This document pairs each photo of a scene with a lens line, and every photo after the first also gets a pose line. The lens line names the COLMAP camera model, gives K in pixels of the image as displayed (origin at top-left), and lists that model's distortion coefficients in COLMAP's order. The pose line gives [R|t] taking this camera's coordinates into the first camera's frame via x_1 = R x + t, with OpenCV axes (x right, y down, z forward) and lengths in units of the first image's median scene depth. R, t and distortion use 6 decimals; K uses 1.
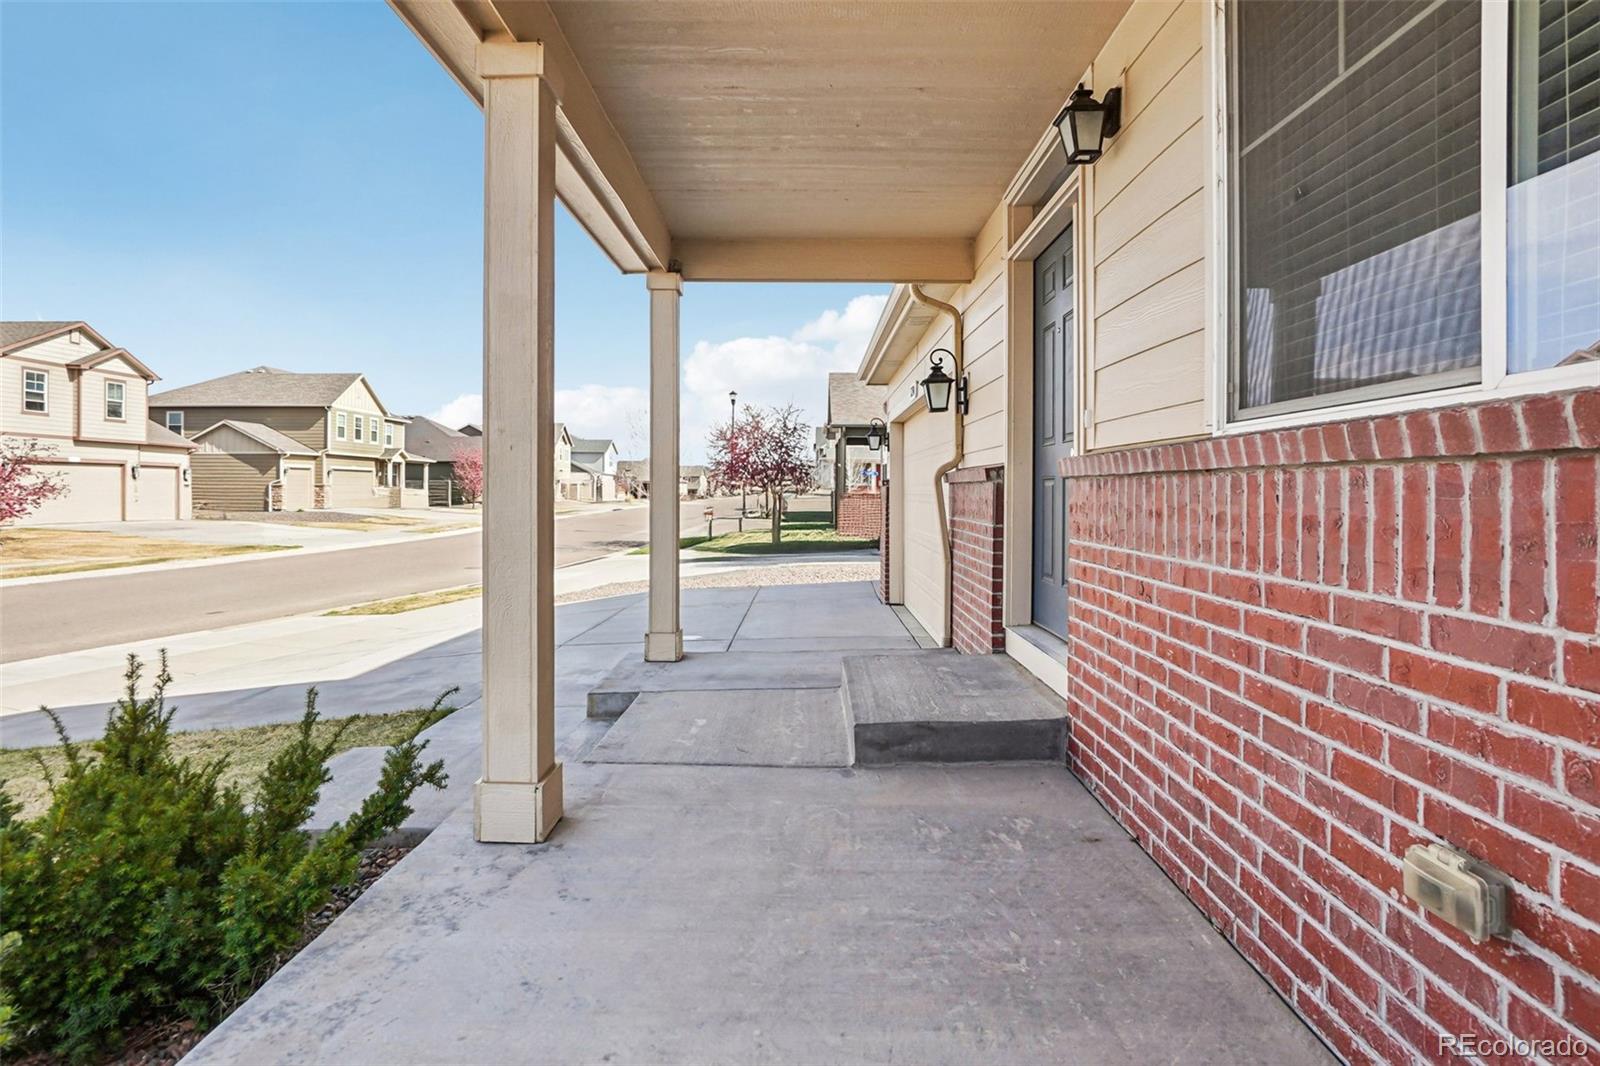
lens RADIAL K [[853.6, 0, 787.9], [0, 853.6, 506.0], [0, 0, 1]] dist [-0.096809, 0.058498]
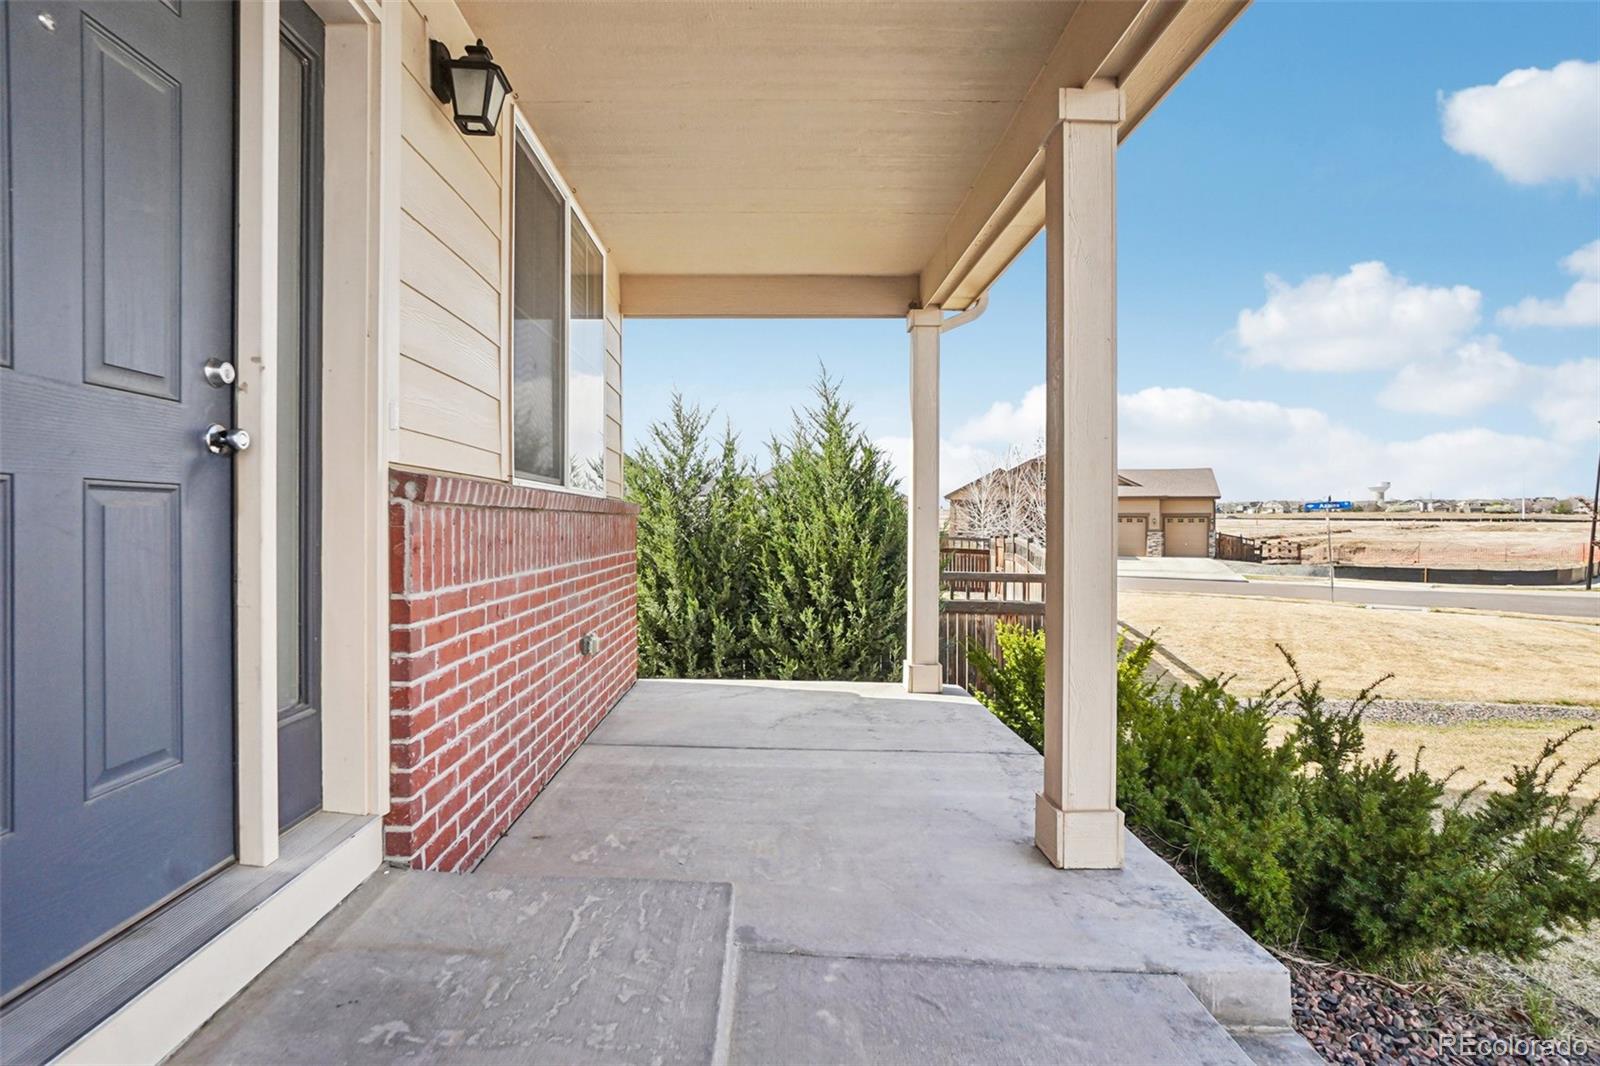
lens RADIAL K [[853.6, 0, 787.9], [0, 853.6, 506.0], [0, 0, 1]] dist [-0.096809, 0.058498]
pose [[-0.999005, -0.006291, -0.044159, 0.147213], [-0.006172, 0.999977, -0.002832, -0.066157], [0.044176, -0.002557, -0.999020, 3.591711]]
